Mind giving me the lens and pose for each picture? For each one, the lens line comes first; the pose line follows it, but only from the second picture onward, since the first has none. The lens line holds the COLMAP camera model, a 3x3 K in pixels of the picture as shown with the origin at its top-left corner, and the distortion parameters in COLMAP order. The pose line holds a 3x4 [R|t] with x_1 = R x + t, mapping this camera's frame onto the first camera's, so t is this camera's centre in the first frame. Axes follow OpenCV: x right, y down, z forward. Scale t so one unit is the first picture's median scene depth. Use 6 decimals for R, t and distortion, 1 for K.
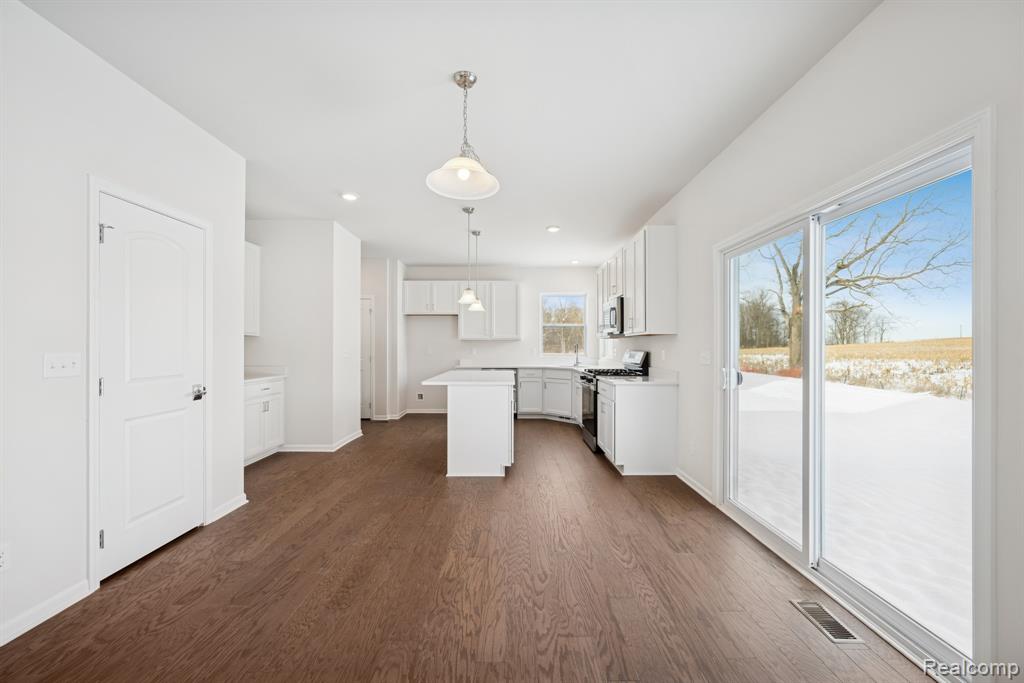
lens RADIAL K [[401.8, 0, 517.7], [0, 401.8, 345.6], [0, 0, 1]] dist [0.014861, -0.000016]
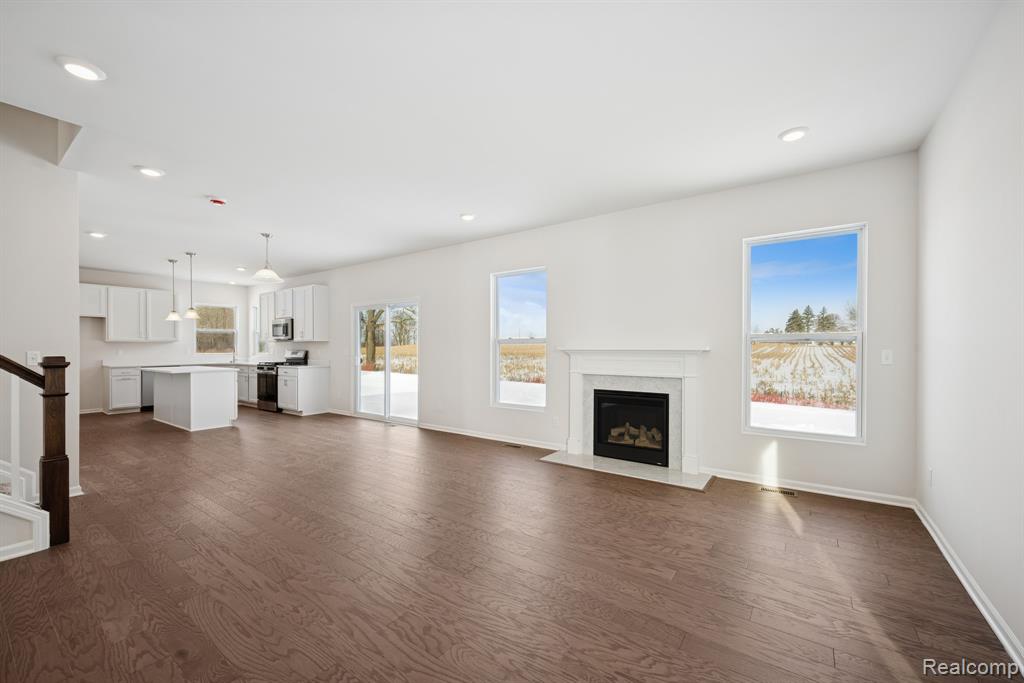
lens RADIAL K [[414.5, 0, 514.7], [0, 414.5, 340.8], [0, 0, 1]] dist [-0.002639, -0.000157]
pose [[0.586426, 0.012286, 0.809910, -0.466503], [-0.001252, 0.999898, -0.014261, -0.001631], [-0.810002, 0.007349, 0.586381, -0.602275]]
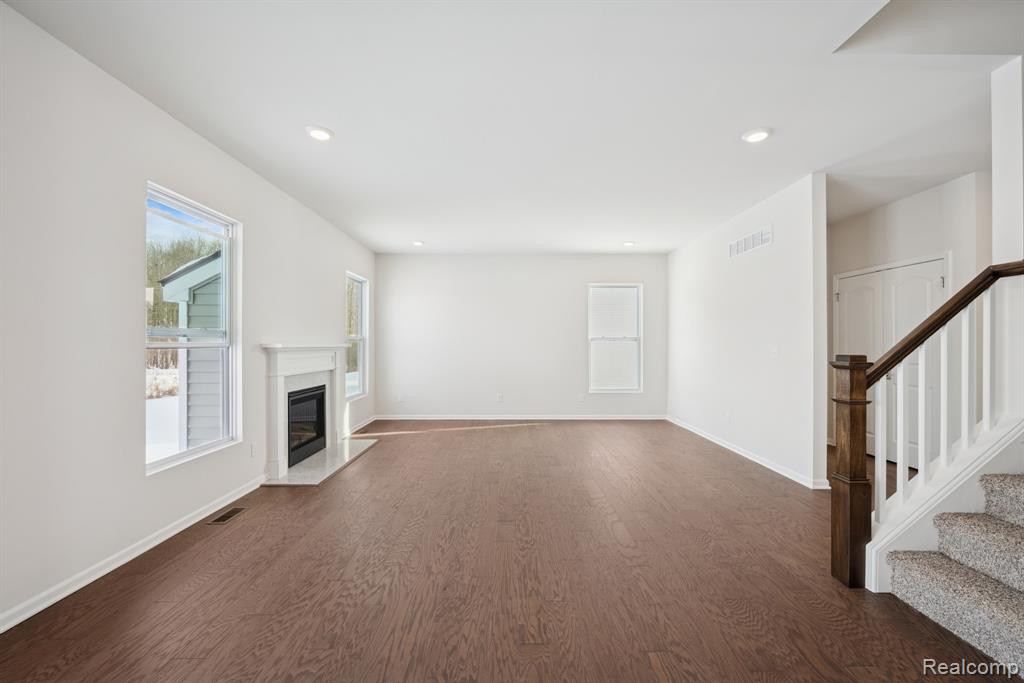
lens RADIAL K [[396.4, 0, 510.7], [0, 396.4, 346.6], [0, 0, 1]] dist [0.000247, 0.000039]
pose [[-0.999962, -0.000589, 0.008664, -0.106218], [-0.000562, 0.999995, 0.003077, 0.002243], [-0.008666, 0.003072, -0.999958, 0.389866]]
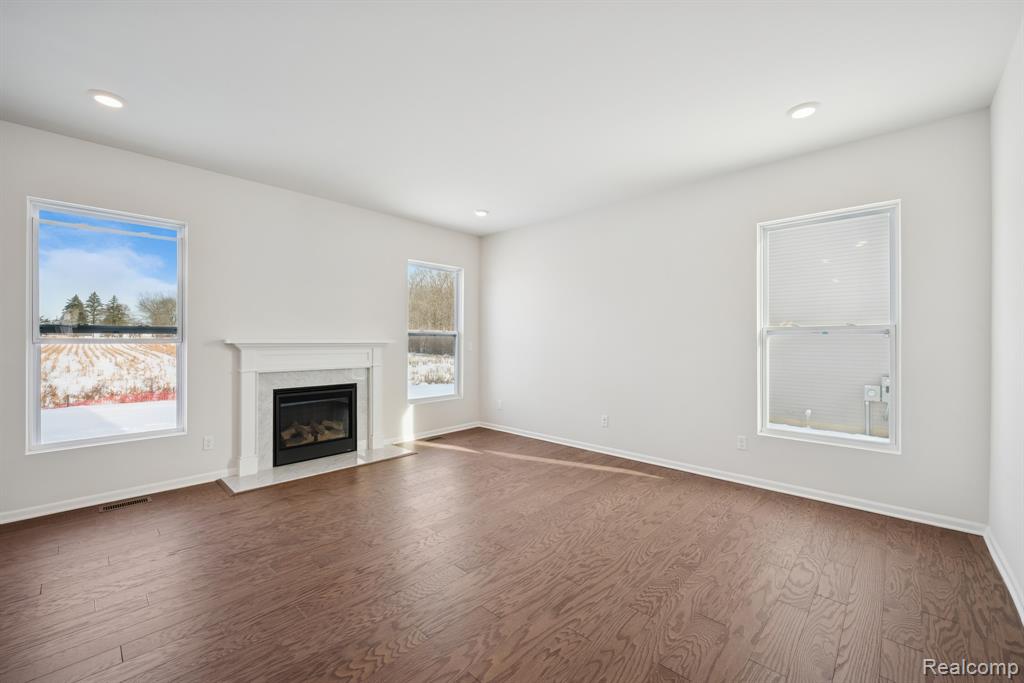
lens RADIAL K [[403.4, 0, 514.9], [0, 403.4, 344.2], [0, 0, 1]] dist [0.001502, 0.000094]
pose [[-0.721547, -0.007337, 0.692327, -0.464617], [-0.003701, 0.999970, 0.006741, 0.000966], [-0.692356, 0.002302, -0.721552, -0.058353]]
